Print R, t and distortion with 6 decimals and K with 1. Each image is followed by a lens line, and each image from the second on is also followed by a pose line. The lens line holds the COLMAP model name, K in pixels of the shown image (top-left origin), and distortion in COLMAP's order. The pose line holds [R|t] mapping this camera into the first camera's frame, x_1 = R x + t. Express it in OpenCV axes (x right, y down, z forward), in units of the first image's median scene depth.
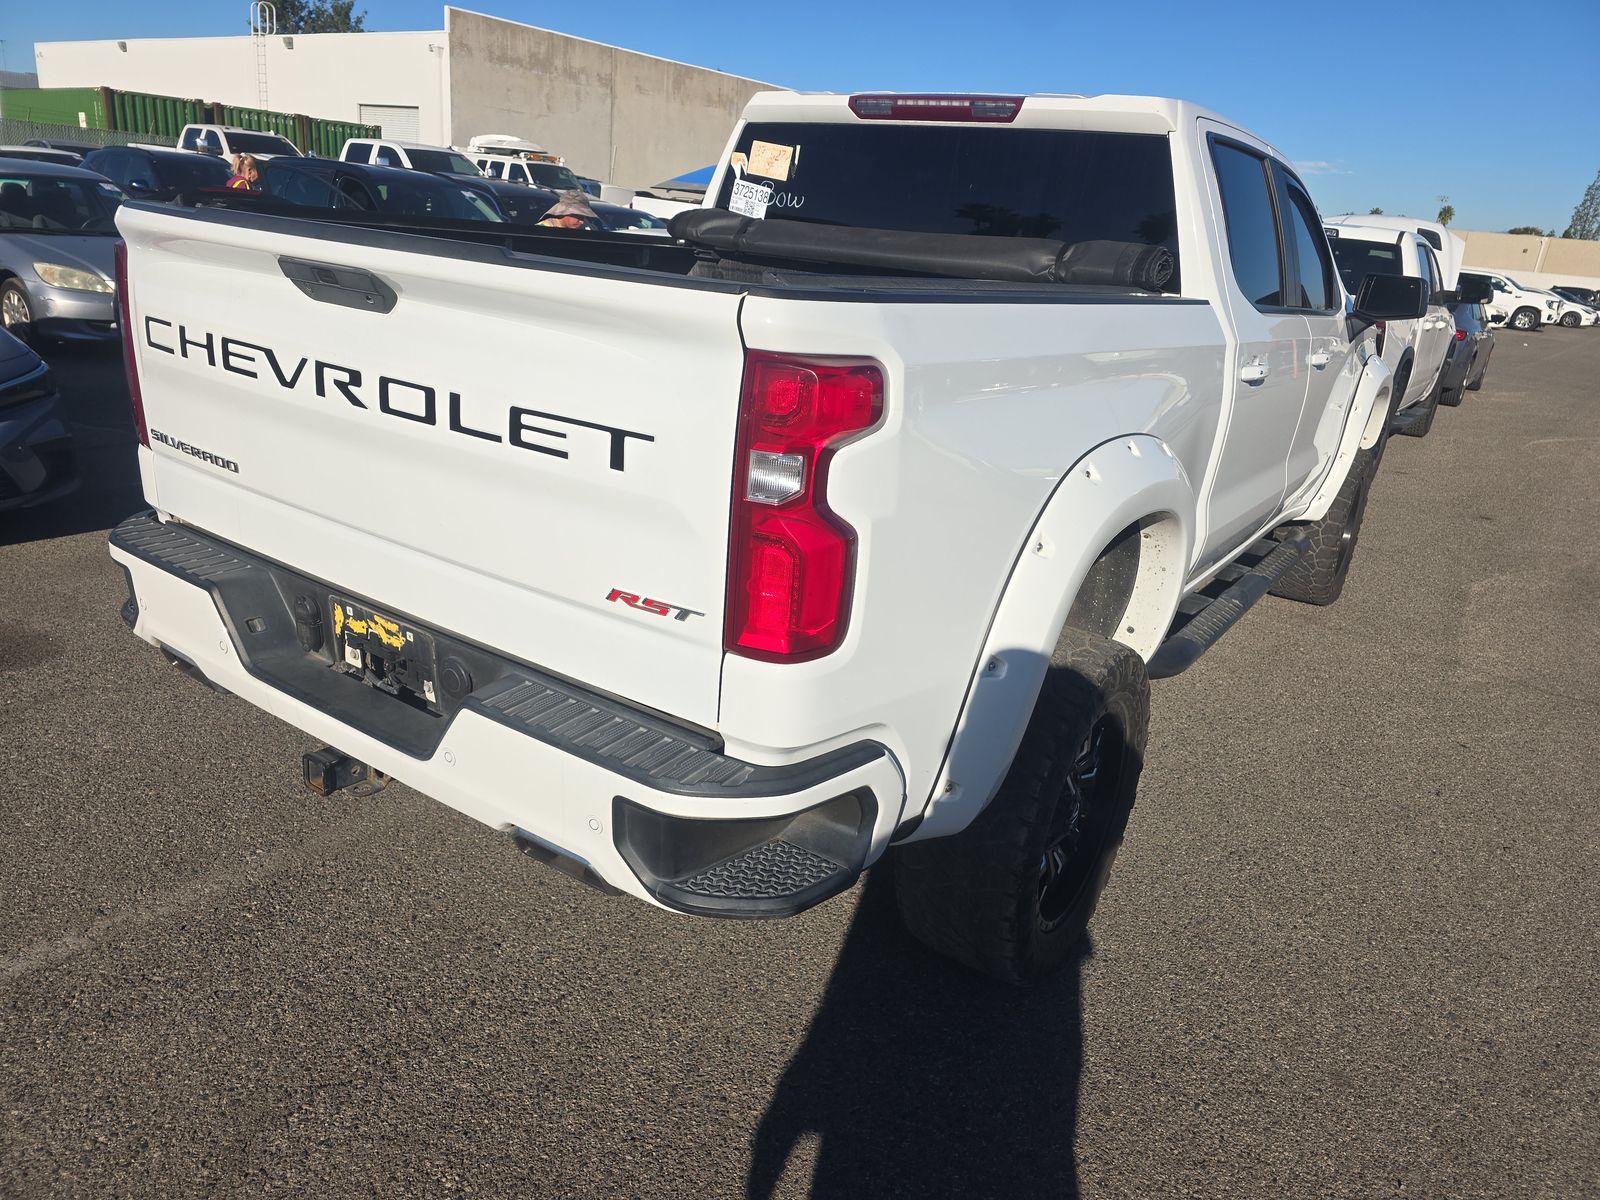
lens RADIAL K [[1081.2, 0, 793.0], [0, 1081.2, 596.6], [0, 0, 1]] dist [0.070765, -0.056984]
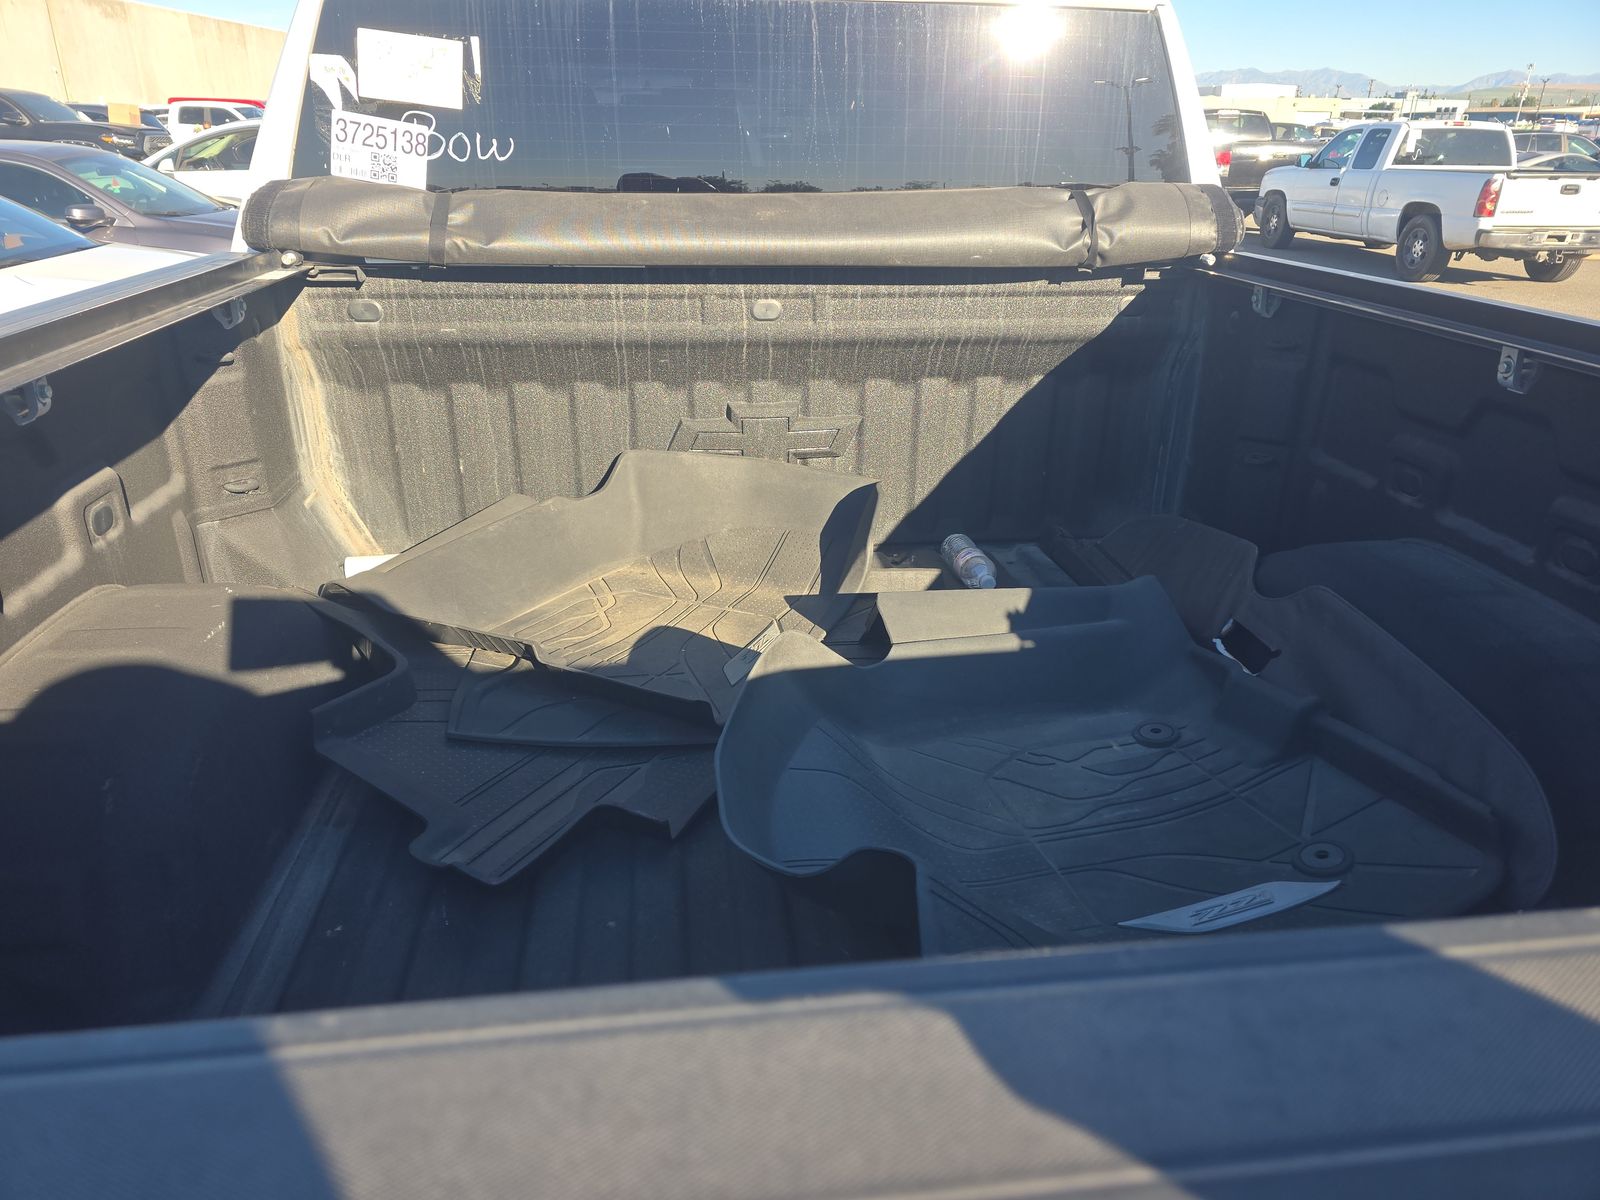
lens RADIAL K [[1093.2, 0, 798.3], [0, 1093.2, 603.3], [0, 0, 1]] dist [0.054165, -0.048234]
pose [[0.739087, -0.338144, 0.582588, -0.430443], [0.268337, 0.941085, 0.205802, -0.359872], [-0.617855, 0.004224, 0.786281, 0.783543]]
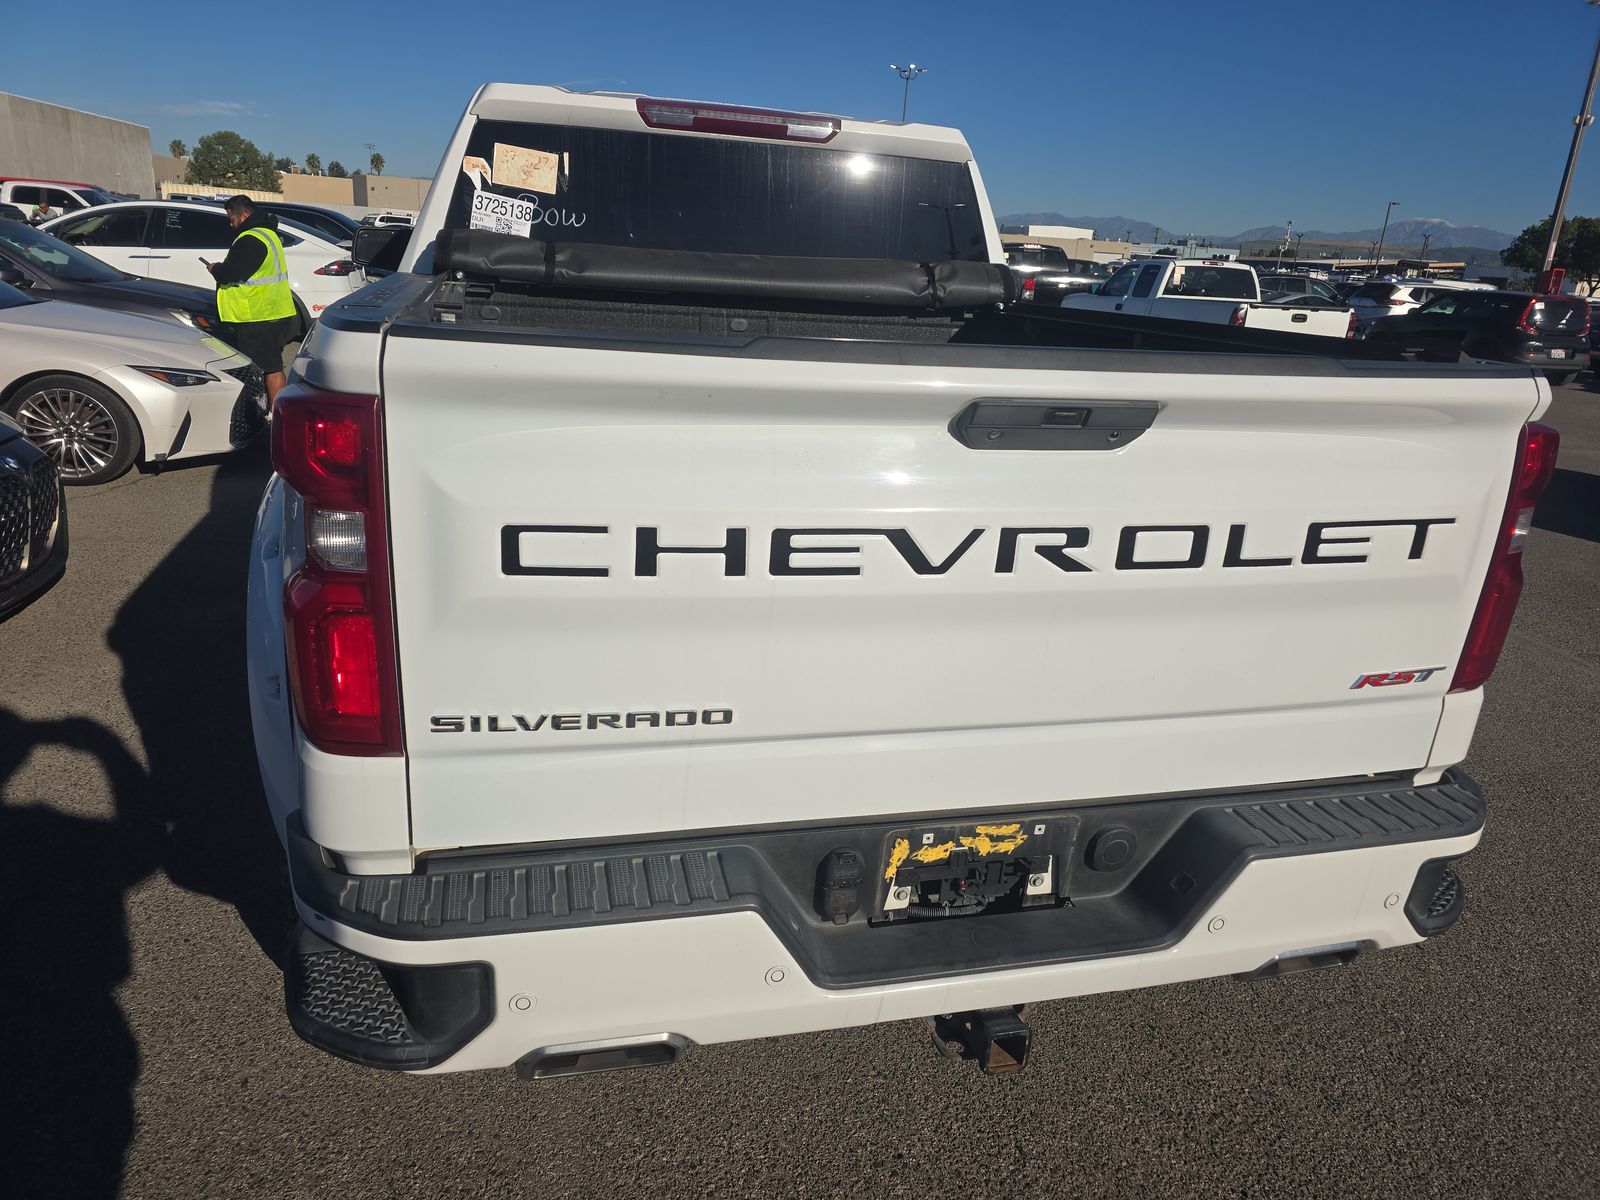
lens RADIAL K [[1081.1, 0, 796.7], [0, 1081.1, 593.0], [0, 0, 1]] dist [0.067136, -0.059685]
pose [[0.645270, -0.274946, 0.712763, -0.897496], [0.243776, 0.958321, 0.148977, -0.267424], [-0.724016, 0.077623, 0.685401, 0.504769]]
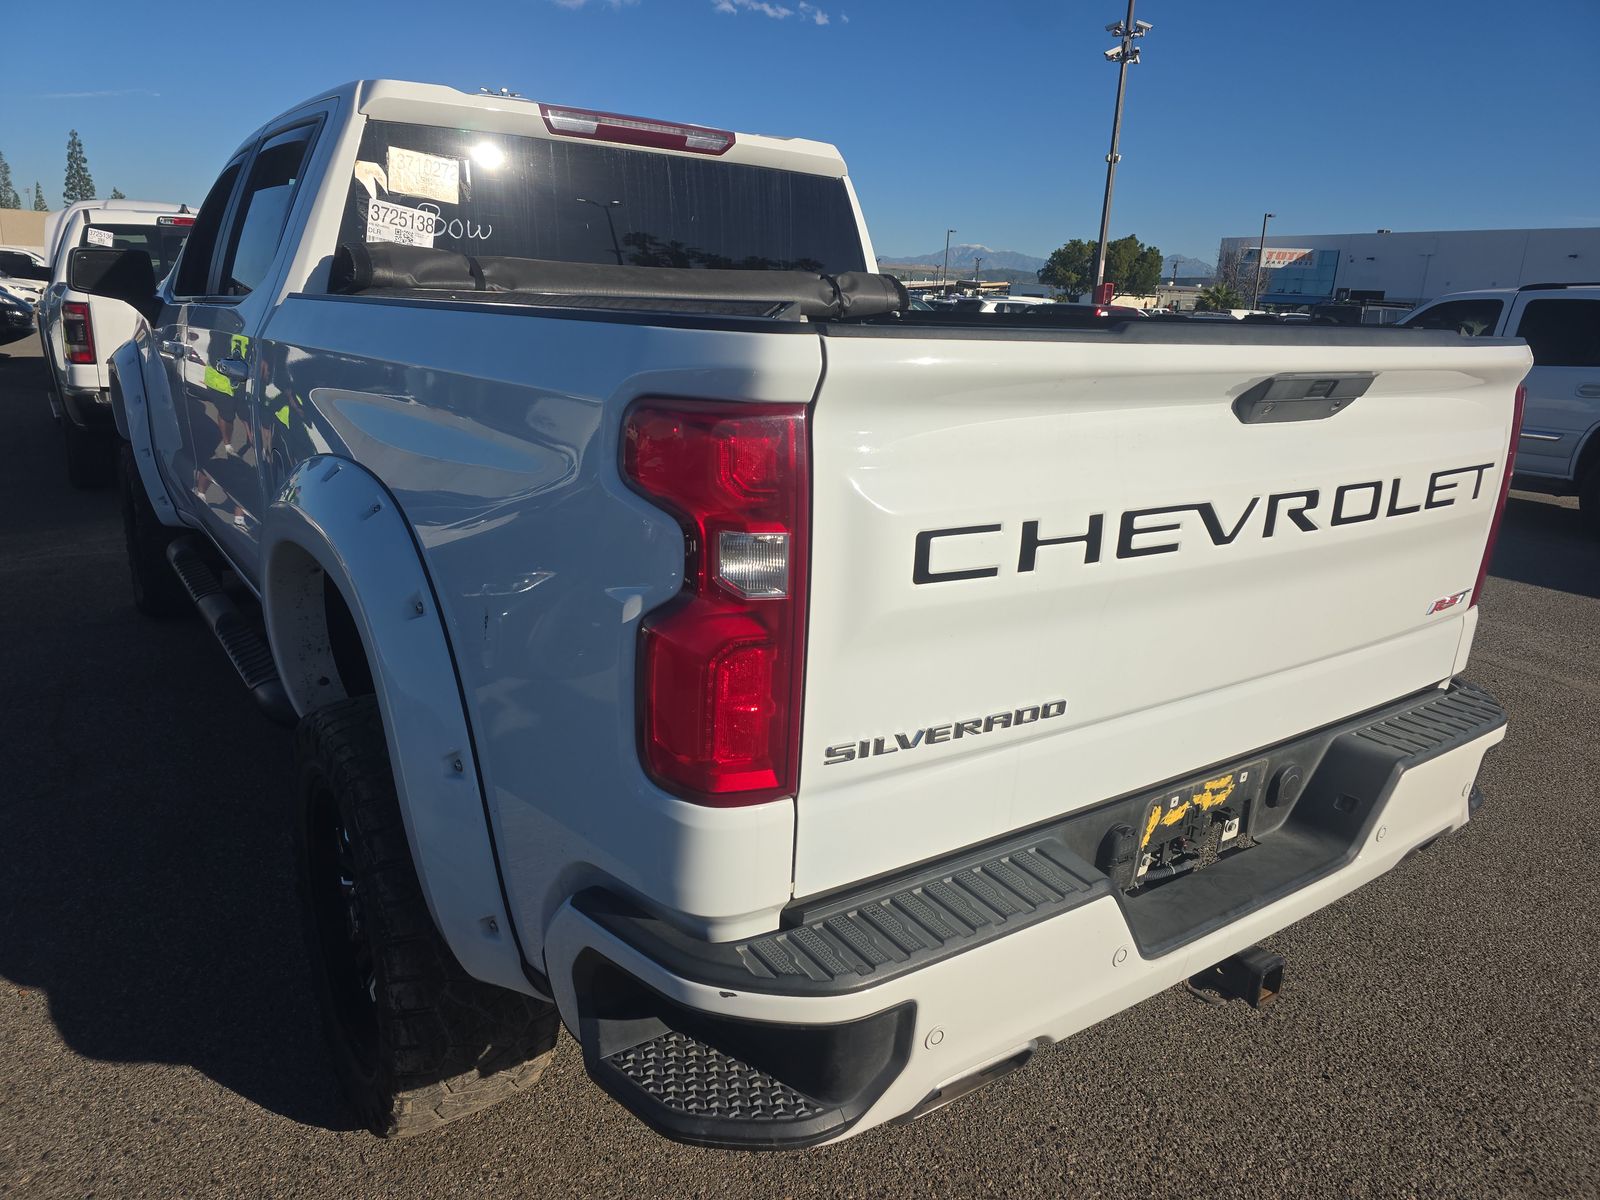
lens RADIAL K [[1081.1, 0, 796.7], [0, 1081.1, 593.0], [0, 0, 1]] dist [0.067136, -0.059685]
pose [[0.340855, -0.316915, 0.885089, -1.085635], [0.294947, 0.929983, 0.219403, -0.360529], [-0.892650, 0.186270, 0.410462, 0.838105]]
